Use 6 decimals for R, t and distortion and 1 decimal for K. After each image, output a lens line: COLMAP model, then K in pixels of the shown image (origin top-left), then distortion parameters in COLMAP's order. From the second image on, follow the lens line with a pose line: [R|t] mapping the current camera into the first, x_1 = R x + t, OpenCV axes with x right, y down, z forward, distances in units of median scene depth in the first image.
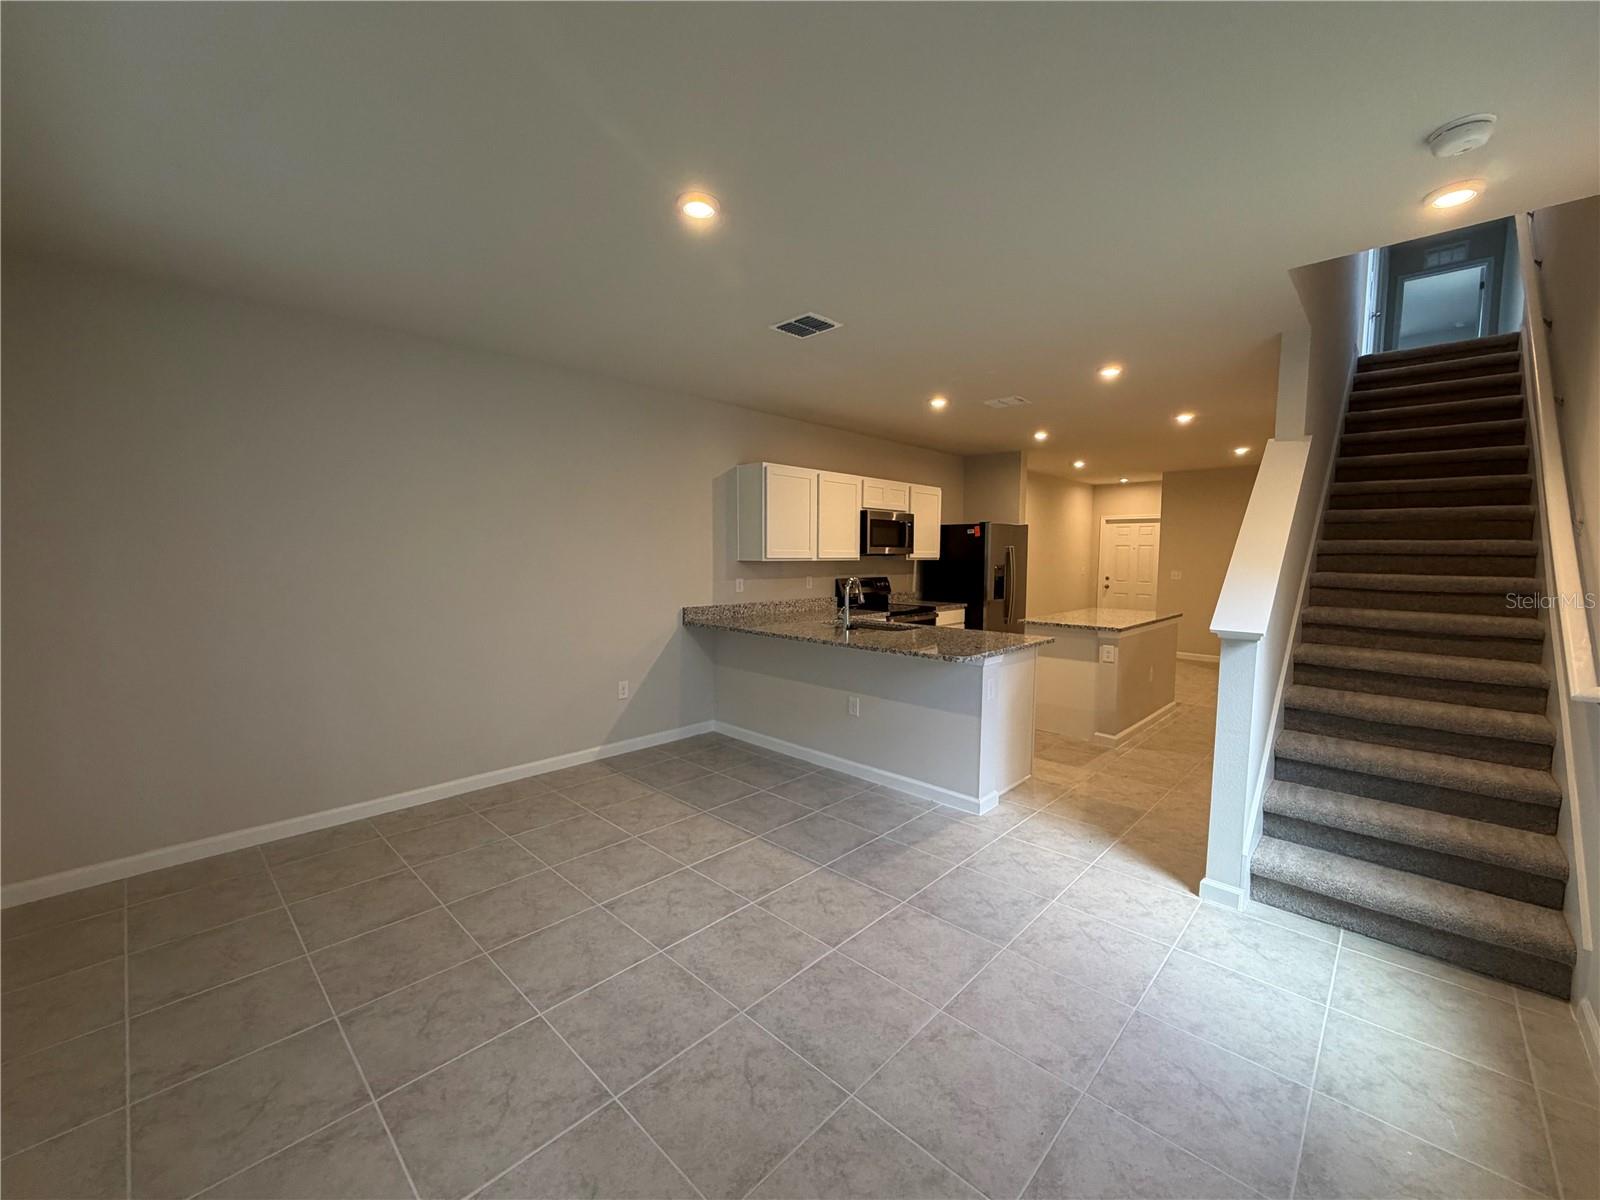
lens RADIAL K [[639.3, 0, 800.0], [0, 639.3, 600.0], [0, 0, 1]] dist [0.001032, 0.000109]
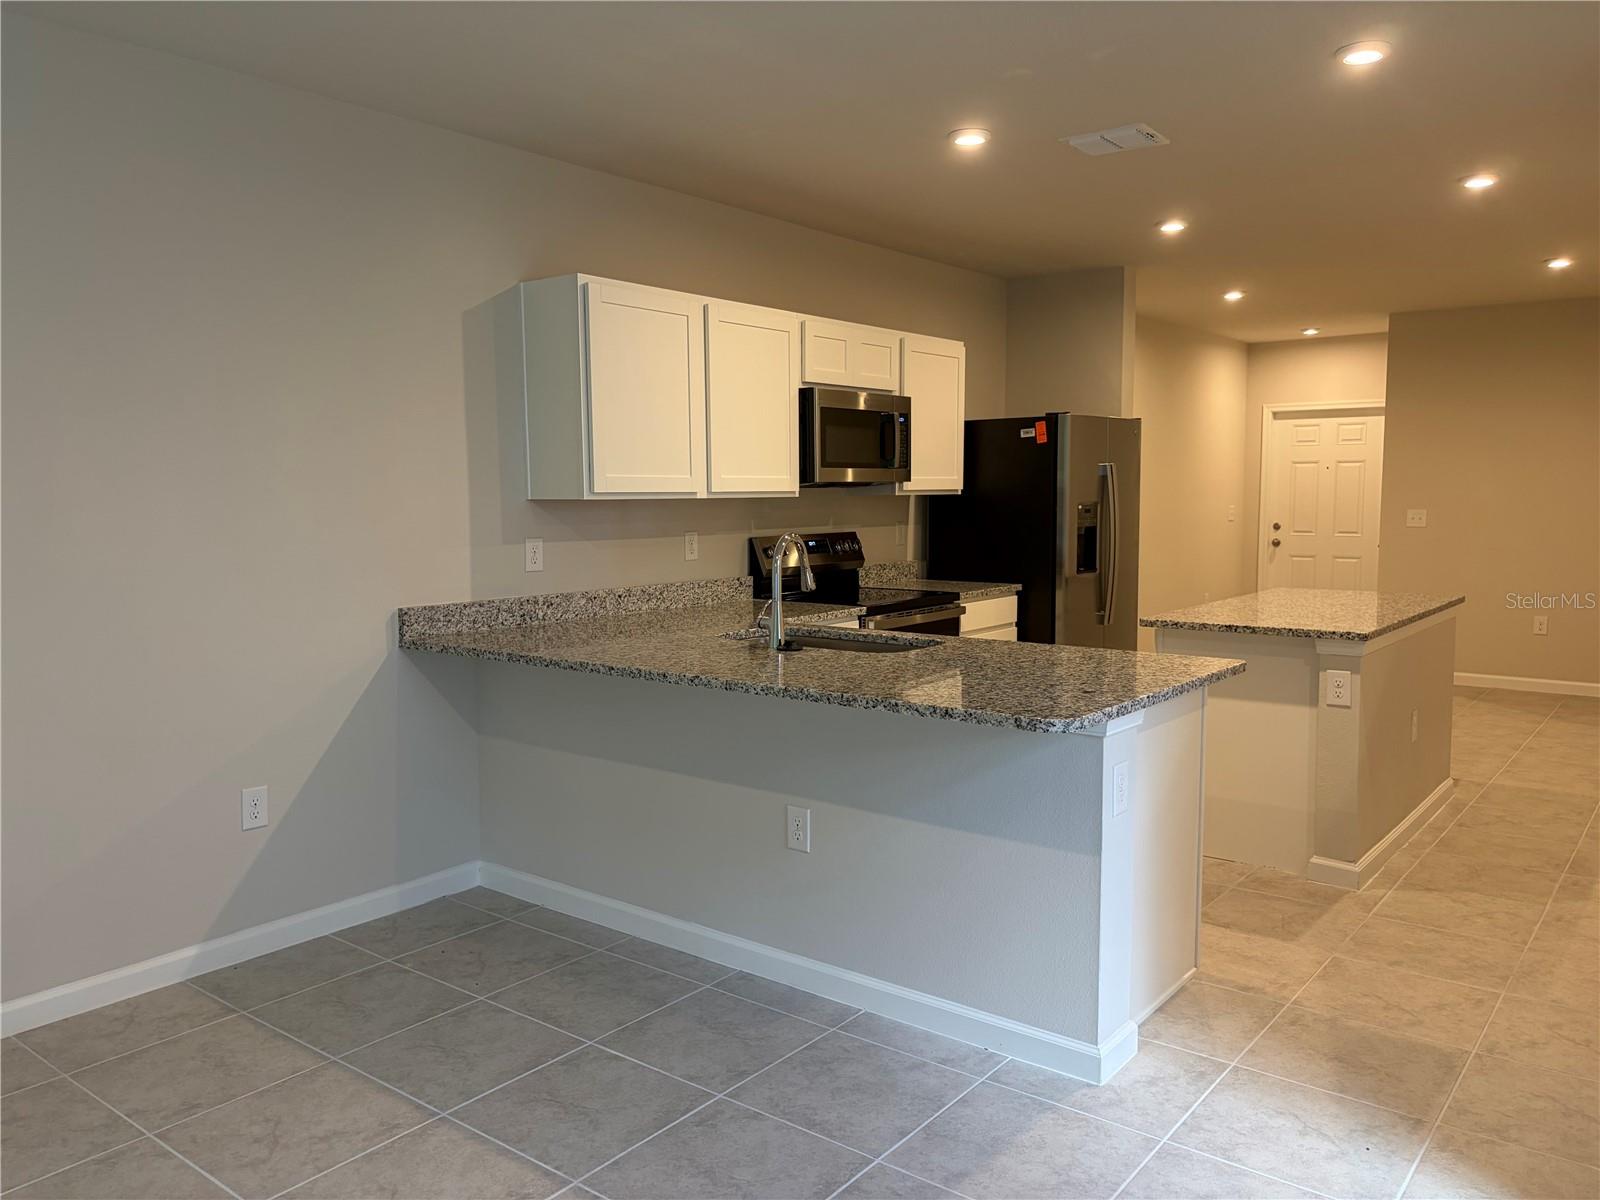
lens RADIAL K [[1215.7, 0, 800.0], [0, 1215.7, 600.0], [0, 0, 1]] dist [0.046599, -0.003220]
pose [[0.994590, -0.021801, 0.101562, 0.003356], [0.019905, 0.999609, 0.019644, -0.005071], [-0.101950, -0.017516, 0.994635, 0.146182]]
